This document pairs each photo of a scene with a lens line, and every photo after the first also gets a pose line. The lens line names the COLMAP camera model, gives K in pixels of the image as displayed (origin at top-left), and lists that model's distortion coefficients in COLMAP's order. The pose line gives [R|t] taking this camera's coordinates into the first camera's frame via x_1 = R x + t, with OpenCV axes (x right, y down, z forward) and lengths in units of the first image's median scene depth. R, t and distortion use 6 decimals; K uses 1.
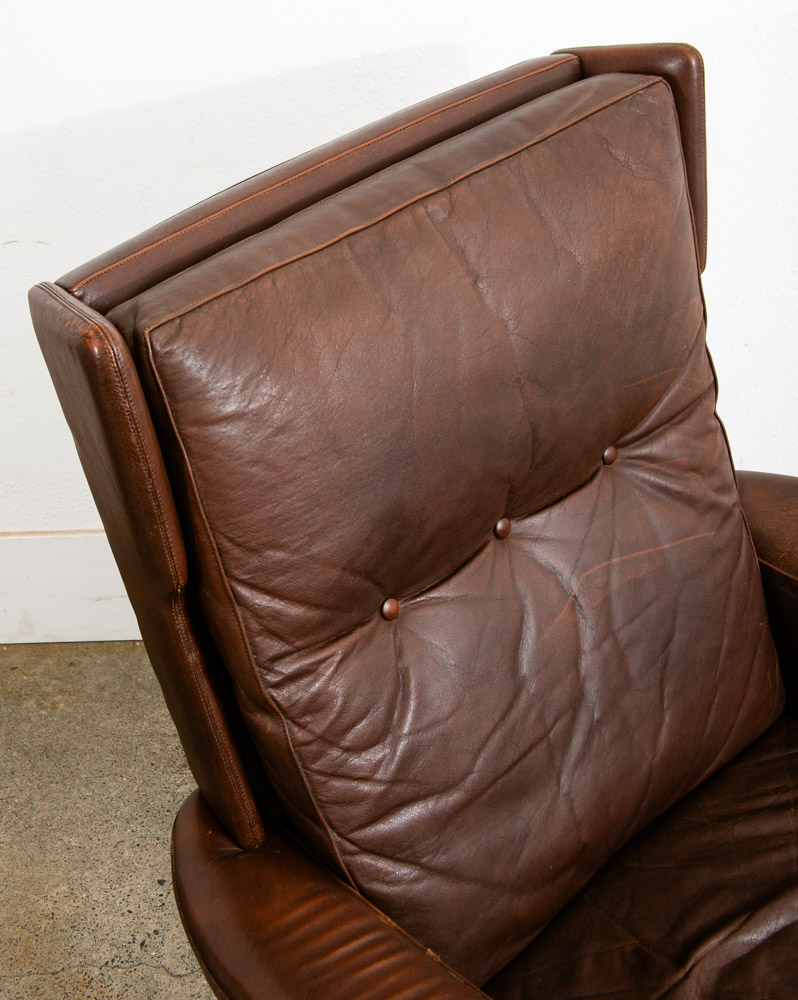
lens RADIAL K [[1697.2, 0, 400.2], [0, 1697.2, 440.0], [0, 0, 1]] dist [0.079266, 0.186264]
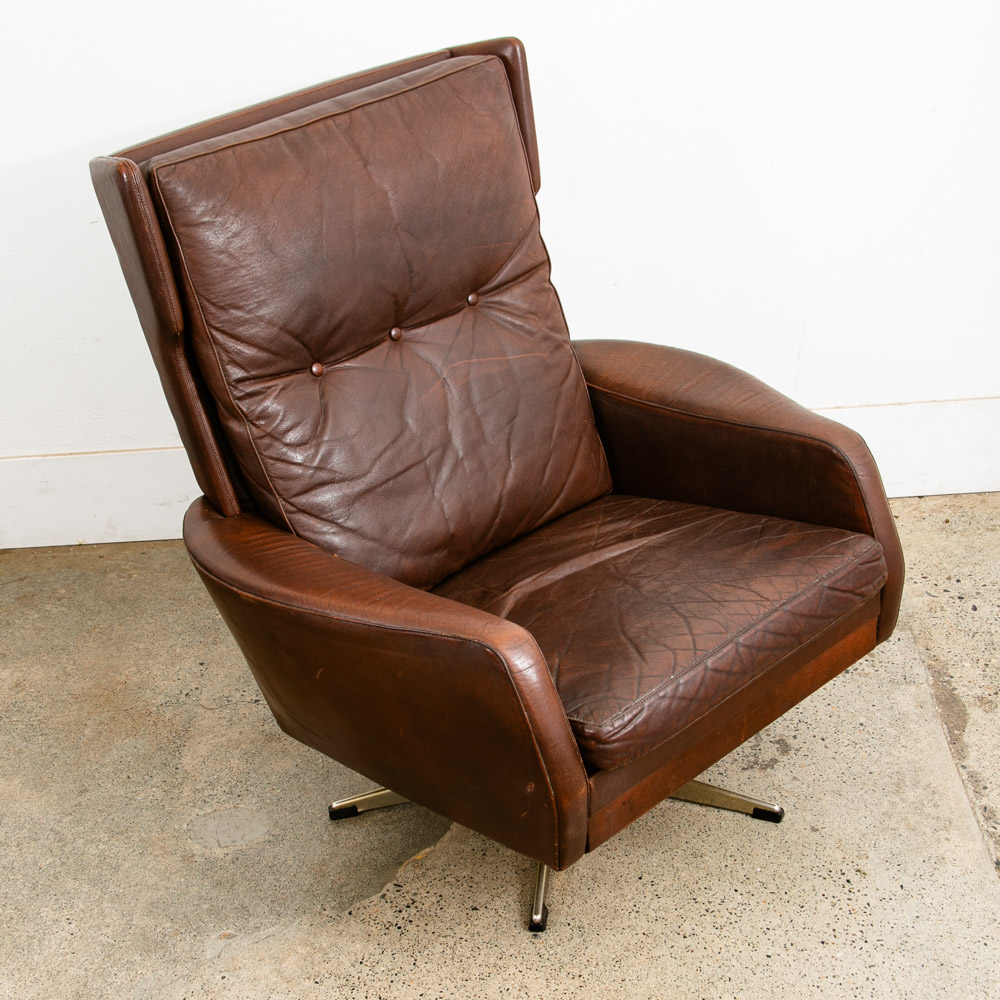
lens RADIAL K [[1798.7, 0, 499.4], [0, 1798.7, 553.6], [0, 0, 1]] dist [-0.006144, -0.049686]
pose [[0.999377, -0.023264, -0.026549, 0.199461], [0.021058, 0.996530, -0.080528, 0.397939], [0.028331, 0.079919, 0.996399, -0.645233]]
